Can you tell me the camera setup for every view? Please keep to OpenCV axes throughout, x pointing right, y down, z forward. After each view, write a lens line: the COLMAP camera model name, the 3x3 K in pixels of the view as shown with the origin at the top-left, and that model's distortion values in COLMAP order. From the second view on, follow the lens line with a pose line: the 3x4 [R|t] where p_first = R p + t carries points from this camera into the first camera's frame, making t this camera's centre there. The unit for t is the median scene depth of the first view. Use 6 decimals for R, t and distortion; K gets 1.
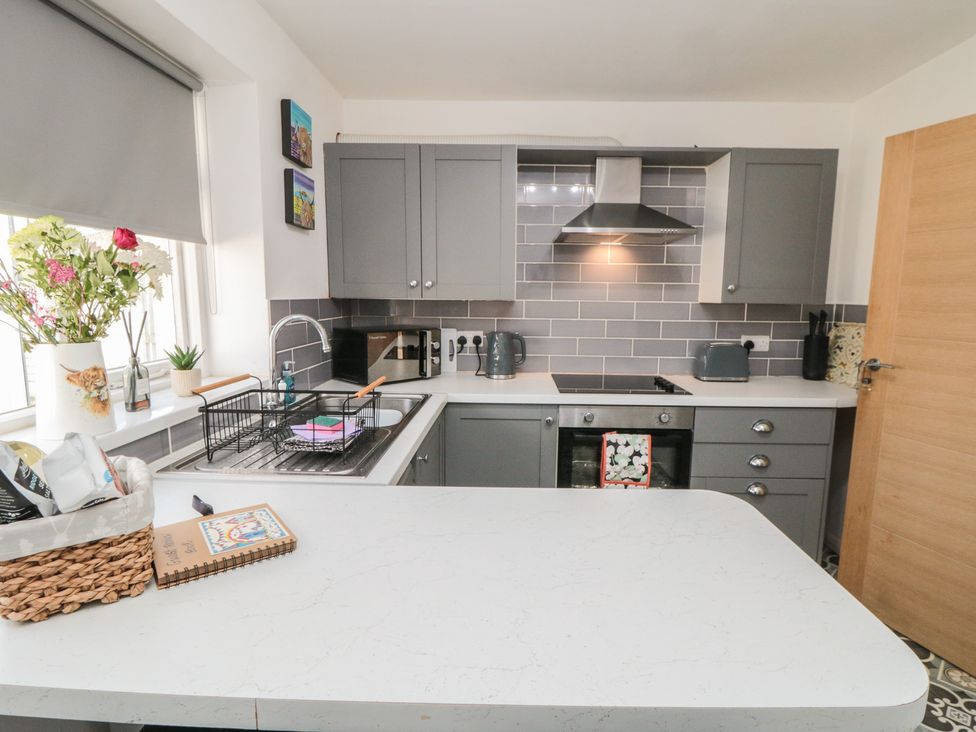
lens RADIAL K [[514.0, 0, 506.3], [0, 514.0, 362.7], [0, 0, 1]] dist [0.011544, -0.021213]
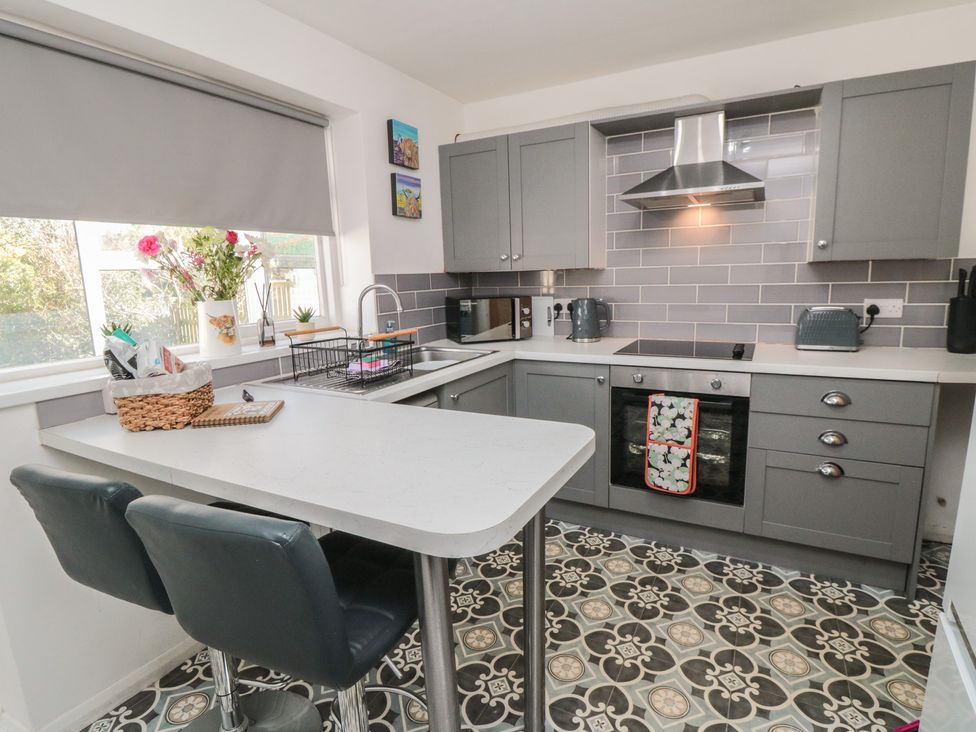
lens RADIAL K [[514.0, 0, 506.3], [0, 514.0, 362.7], [0, 0, 1]] dist [0.011544, -0.021213]
pose [[0.891111, 0.040864, -0.451943, 0.398792], [-0.022043, 0.998659, 0.046836, 0.032577], [0.453251, -0.031774, 0.890817, -0.044480]]
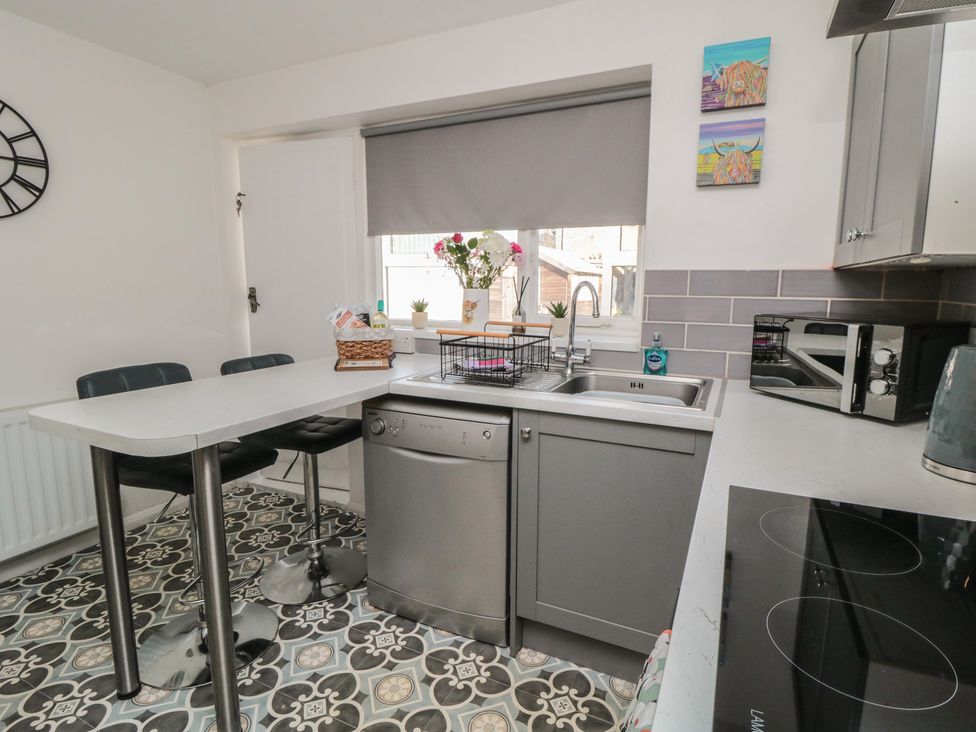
lens RADIAL K [[514.0, 0, 506.3], [0, 514.0, 362.7], [0, 0, 1]] dist [0.011544, -0.021213]
pose [[-0.406975, 0.120189, -0.905498, 0.539610], [-0.136914, 0.972080, 0.190562, -0.084885], [0.903120, 0.201530, -0.379157, 1.010757]]
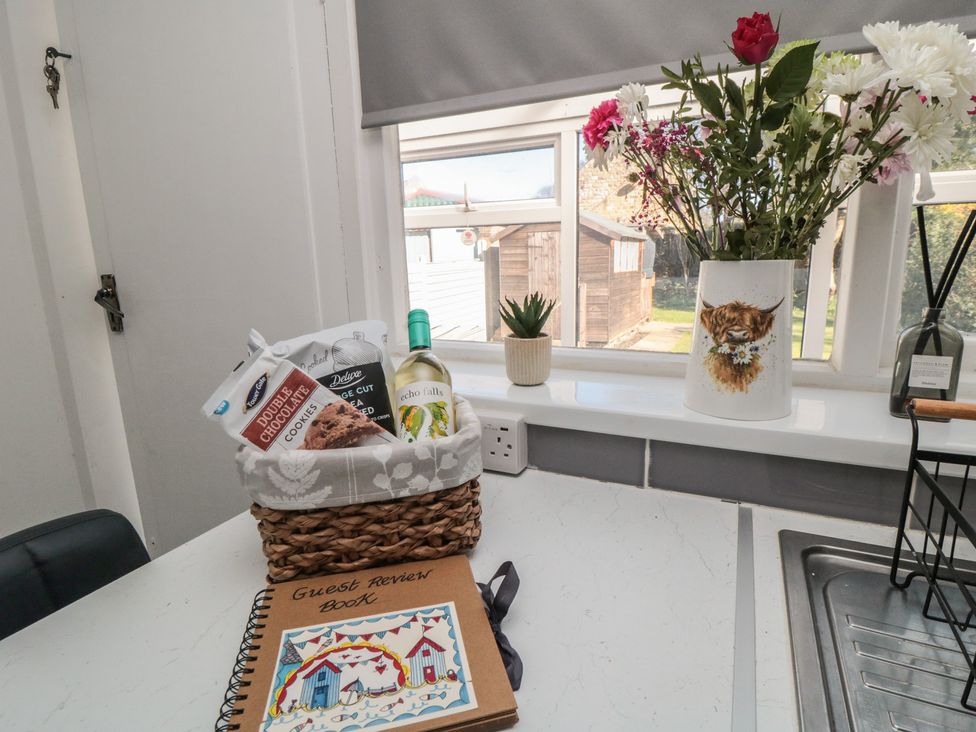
lens RADIAL K [[514.0, 0, 506.3], [0, 514.0, 362.7], [0, 0, 1]] dist [0.011544, -0.021213]
pose [[-0.405348, 0.182000, -0.895862, -0.085472], [-0.103215, 0.964603, 0.242667, -0.021128], [0.908317, 0.190831, -0.372215, 0.504972]]
